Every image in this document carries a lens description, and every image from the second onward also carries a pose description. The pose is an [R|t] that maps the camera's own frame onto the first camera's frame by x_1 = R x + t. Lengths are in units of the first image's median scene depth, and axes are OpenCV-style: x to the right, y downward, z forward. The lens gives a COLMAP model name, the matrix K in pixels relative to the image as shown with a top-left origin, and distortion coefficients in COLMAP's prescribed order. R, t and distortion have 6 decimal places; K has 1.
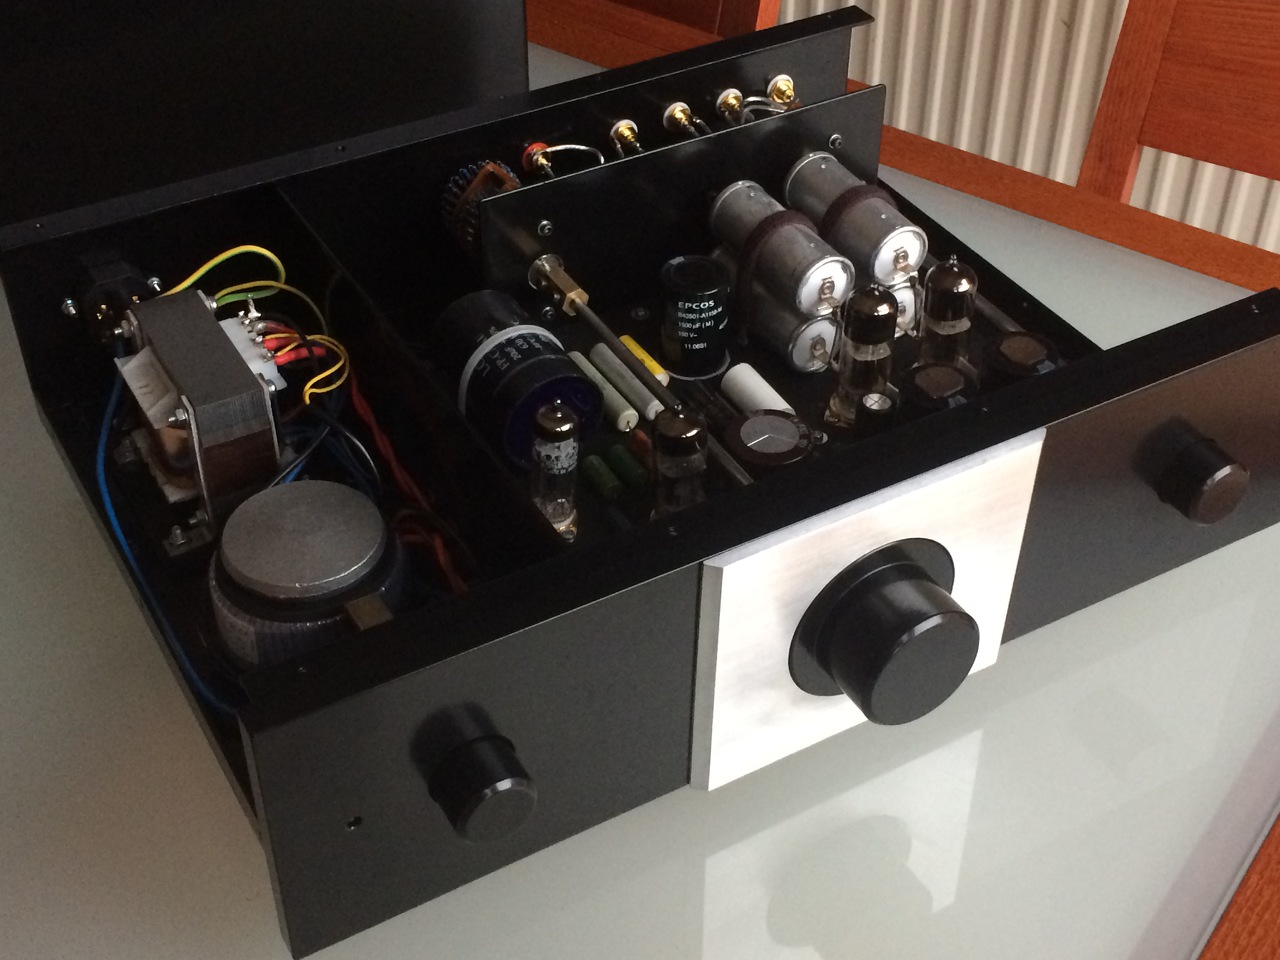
lens RADIAL K [[1781.8, 0, 640.0], [0, 1781.8, 480.0], [0, 0, 1]] dist [0.044233, 0.020735]
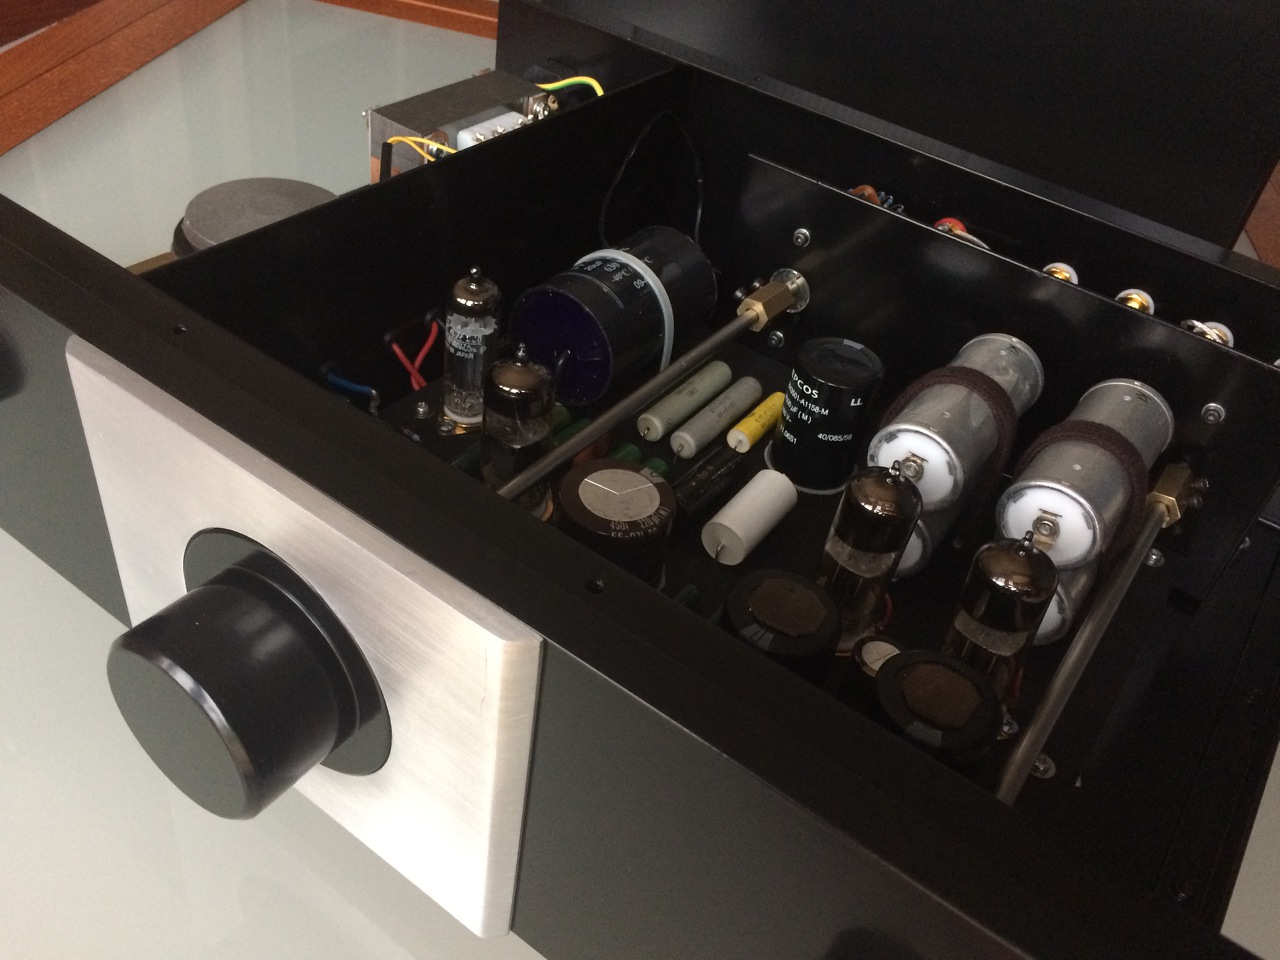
lens RADIAL K [[1125.2, 0, 636.2], [0, 1125.2, 475.7], [0, 0, 1]] dist [0.090276, -0.182763]
pose [[0.415058, 0.620017, -0.665812, 0.372698], [-0.679741, 0.697758, 0.226024, -0.137839], [0.604714, 0.358766, 0.711061, 0.638866]]
